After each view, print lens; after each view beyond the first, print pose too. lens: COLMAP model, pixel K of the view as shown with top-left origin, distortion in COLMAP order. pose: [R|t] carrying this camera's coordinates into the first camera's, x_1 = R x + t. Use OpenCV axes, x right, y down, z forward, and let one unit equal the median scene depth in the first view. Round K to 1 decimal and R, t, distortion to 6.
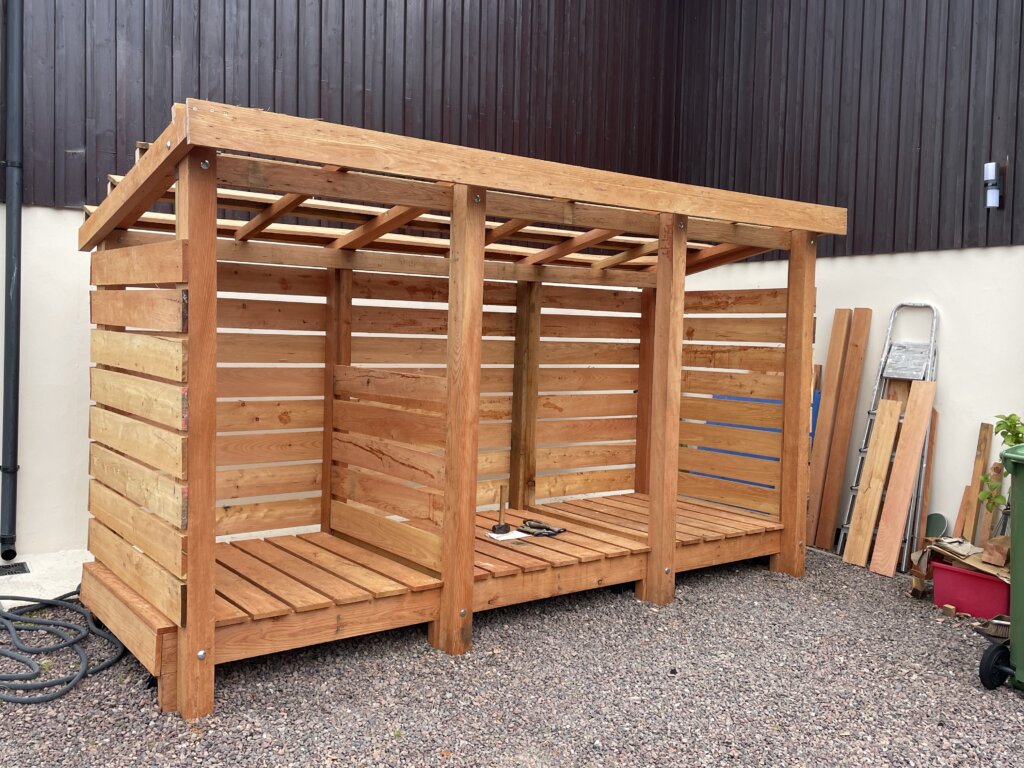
lens RADIAL K [[951.1, 0, 512.0], [0, 951.1, 384.0], [0, 0, 1]] dist [0.049973, -0.006651]
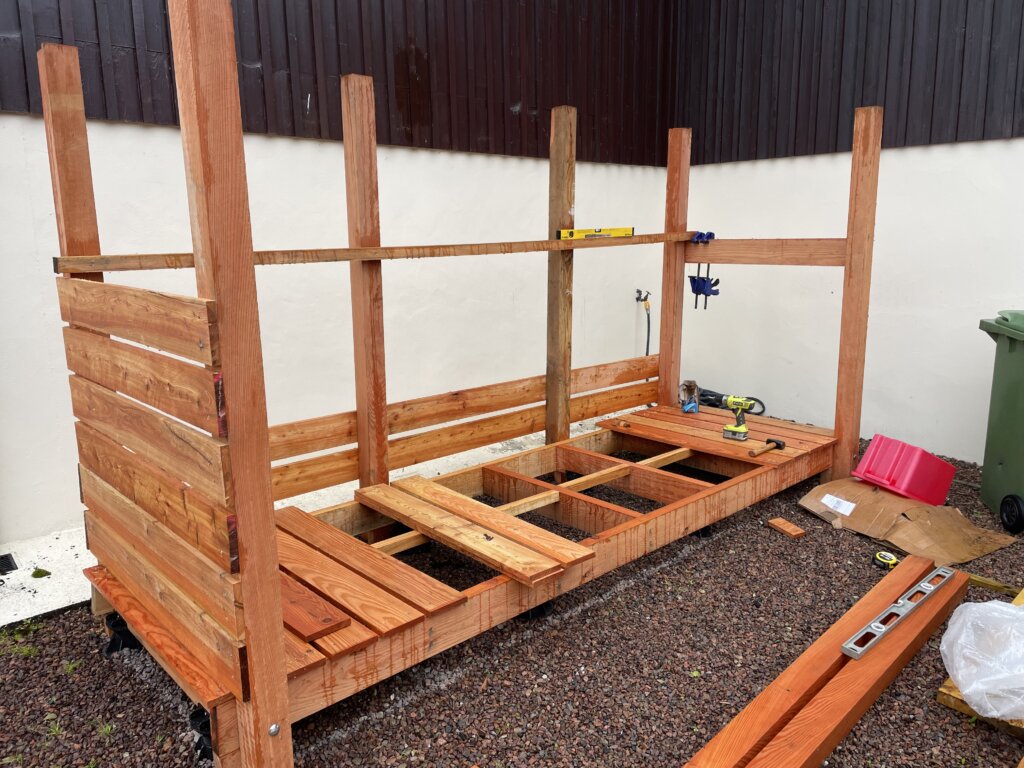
lens RADIAL K [[764.2, 0, 512.0], [0, 764.2, 384.0], [0, 0, 1]] dist [0.101646, -0.127752]
pose [[0.992794, -0.058615, 0.104521, -0.159944], [0.042627, 0.987901, 0.149110, -0.050829], [-0.111997, -0.143580, 0.983281, 0.364663]]
